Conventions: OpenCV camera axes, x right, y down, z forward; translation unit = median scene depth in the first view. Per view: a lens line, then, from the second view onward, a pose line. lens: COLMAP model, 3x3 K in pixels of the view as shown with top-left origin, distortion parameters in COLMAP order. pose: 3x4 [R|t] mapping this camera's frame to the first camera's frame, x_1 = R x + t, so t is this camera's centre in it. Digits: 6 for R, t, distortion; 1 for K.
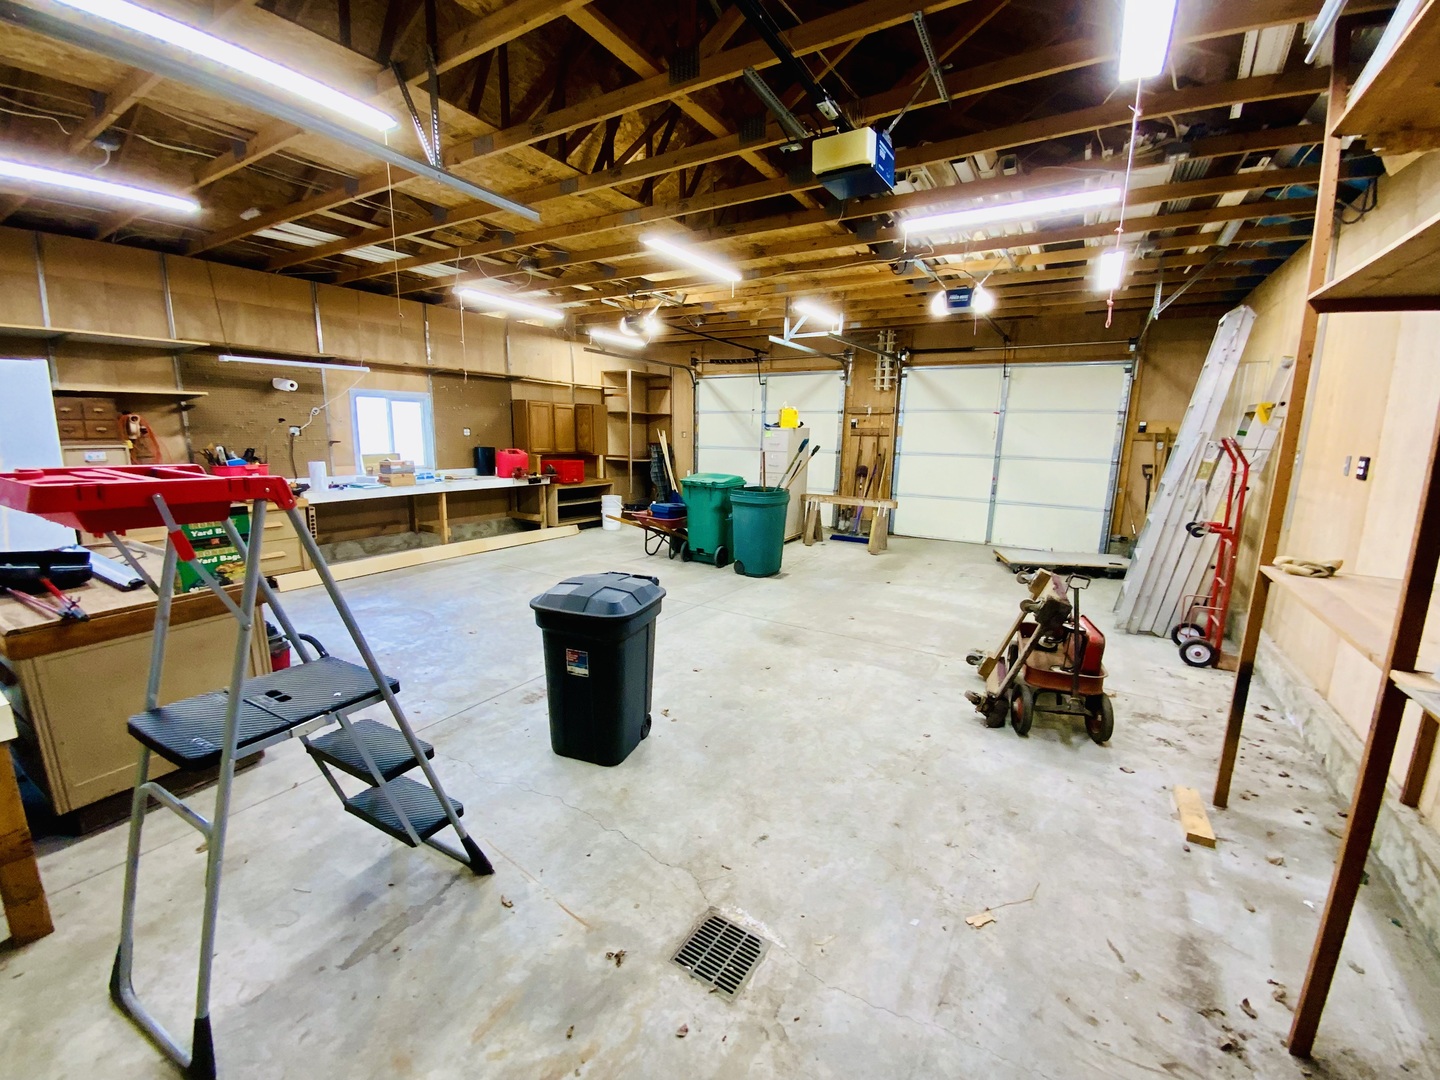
lens RADIAL K [[585.3, 0, 717.7], [0, 585.3, 539.5], [0, 0, 1]] dist [0.019113, -0.019615]
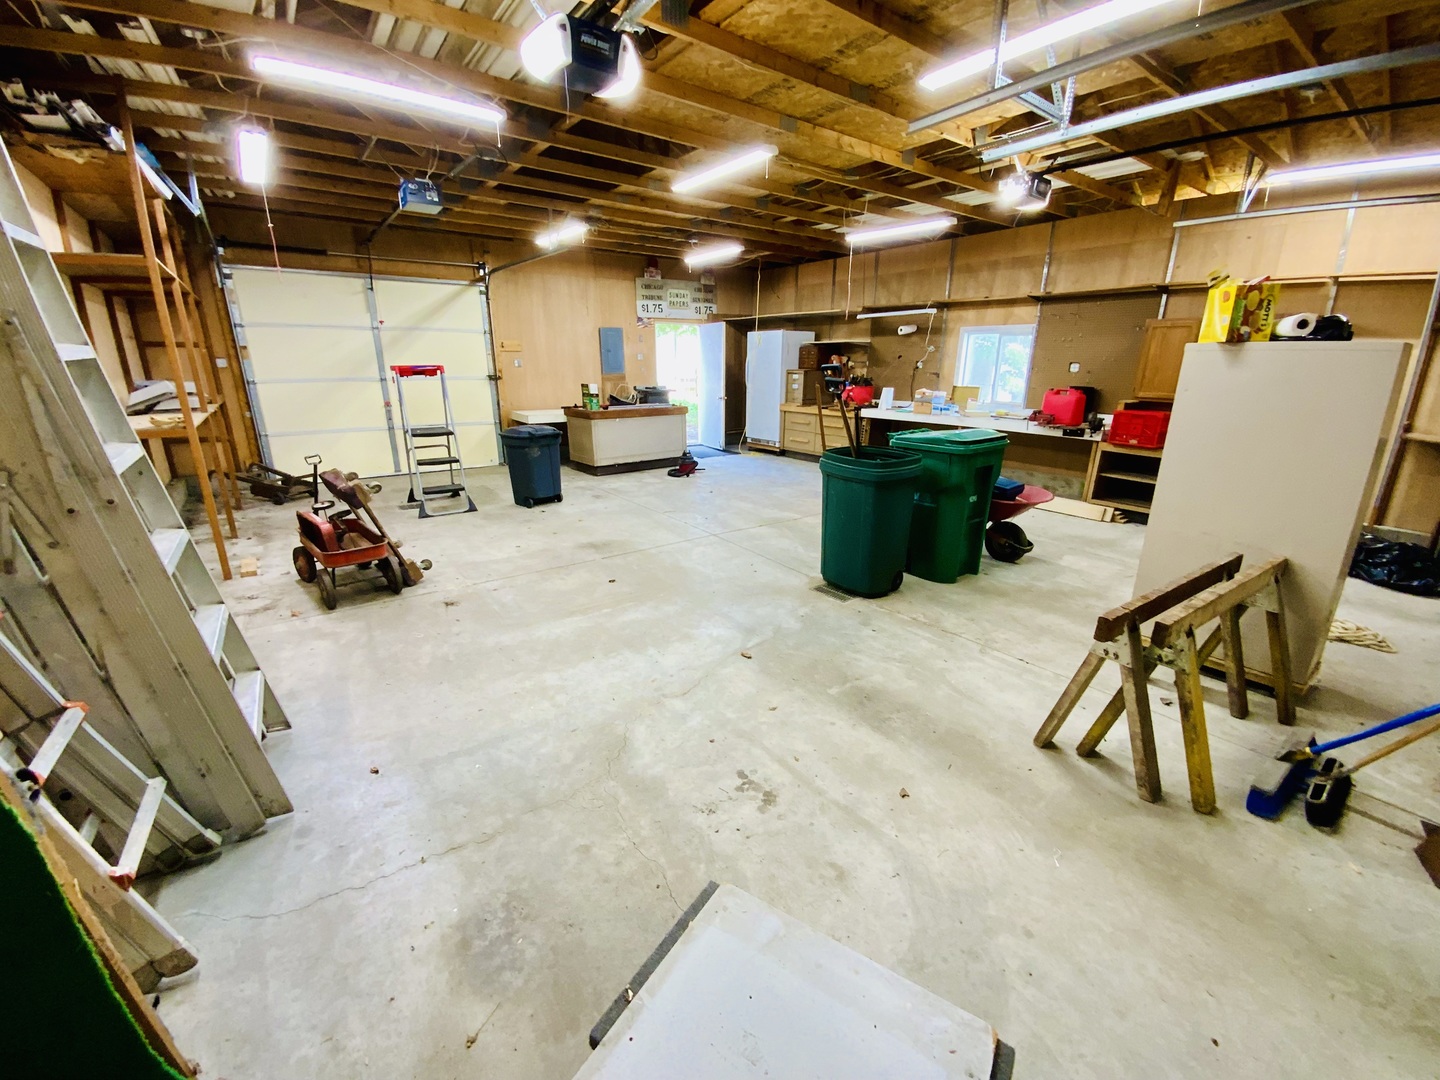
lens RADIAL K [[585.3, 0, 717.7], [0, 585.3, 539.5], [0, 0, 1]] dist [0.019113, -0.019615]
pose [[-0.377380, 0.248306, -0.892148, 0.712732], [-0.186339, 0.923317, 0.335802, -0.180144], [0.907117, 0.292968, -0.302173, 1.084049]]
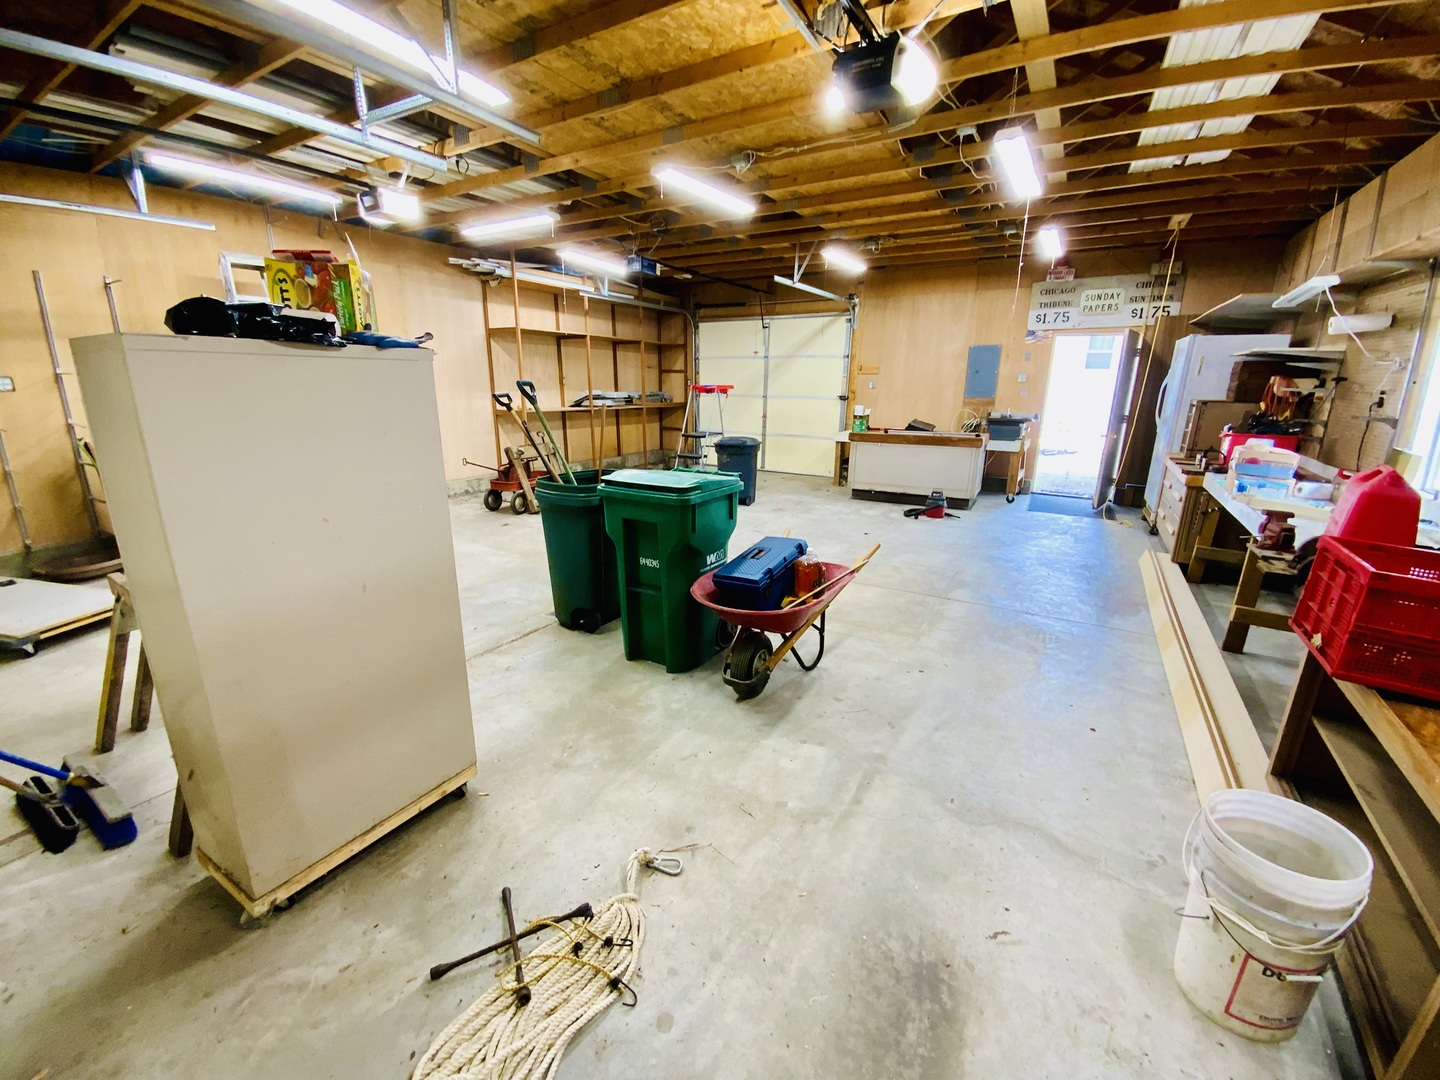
lens RADIAL K [[585.3, 0, 717.7], [0, 585.3, 539.5], [0, 0, 1]] dist [0.019113, -0.019615]
pose [[-0.999437, -0.030542, -0.013853, -0.044649], [-0.033522, 0.897402, 0.439938, -0.289112], [-0.001004, 0.440155, -0.897921, 1.562814]]
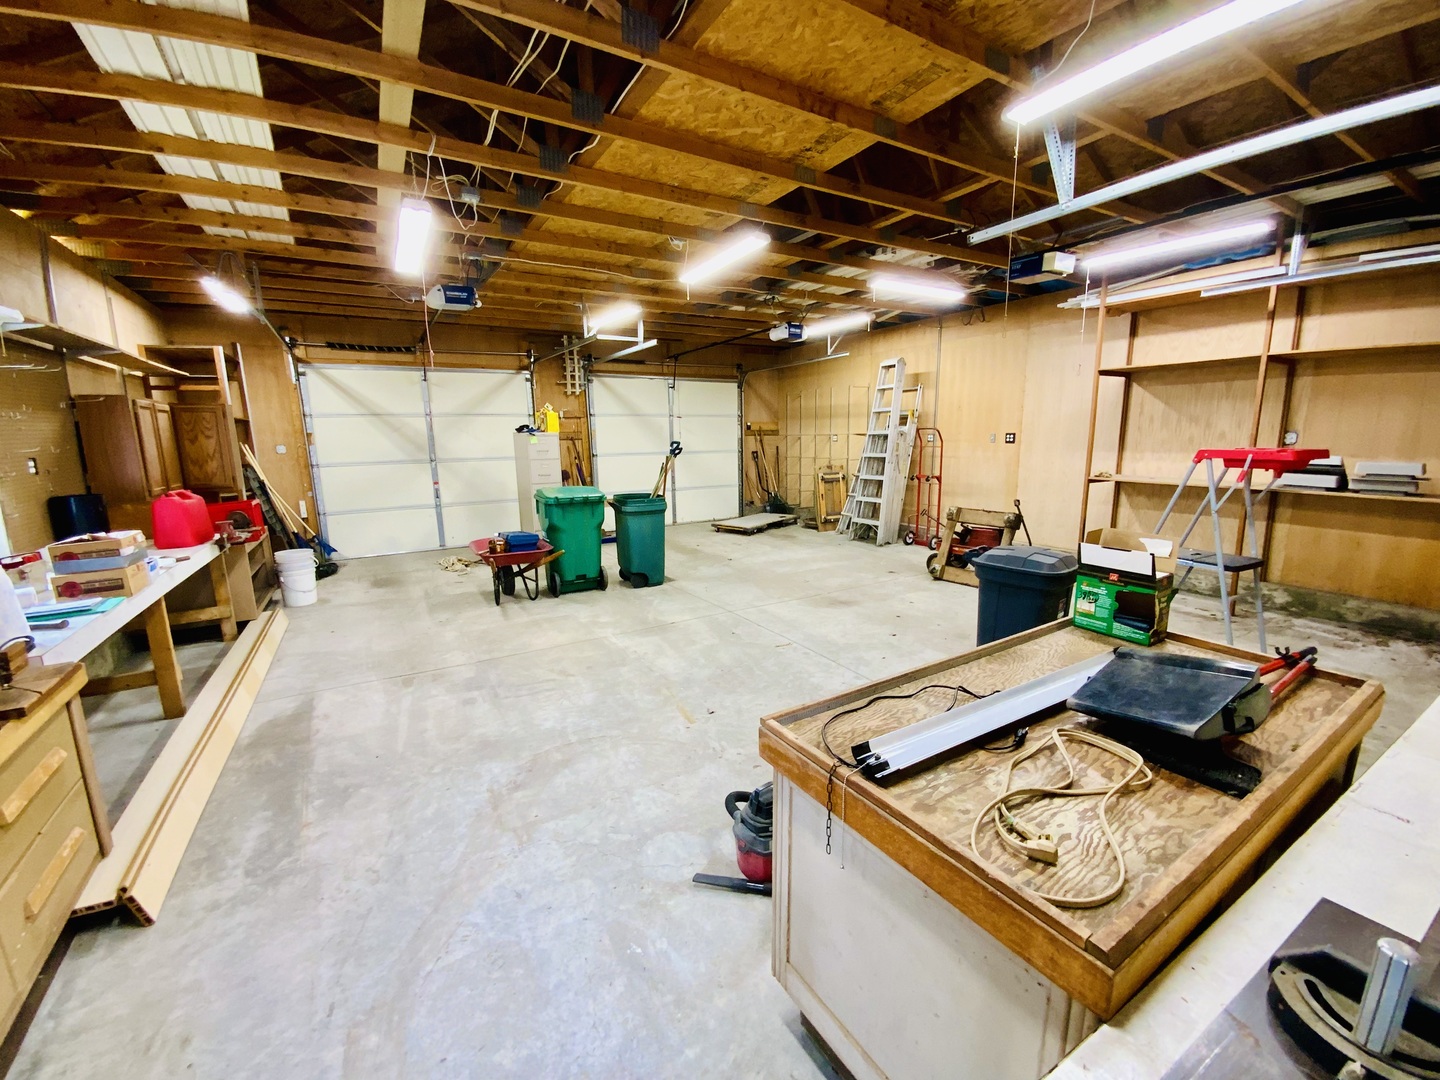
lens RADIAL K [[585.3, 0, 717.7], [0, 585.3, 539.5], [0, 0, 1]] dist [0.019113, -0.019615]
pose [[0.470439, -0.185009, 0.862820, -0.721021], [0.190301, 0.976038, 0.105527, -0.094272], [-0.861668, 0.114552, 0.494374, 0.427246]]
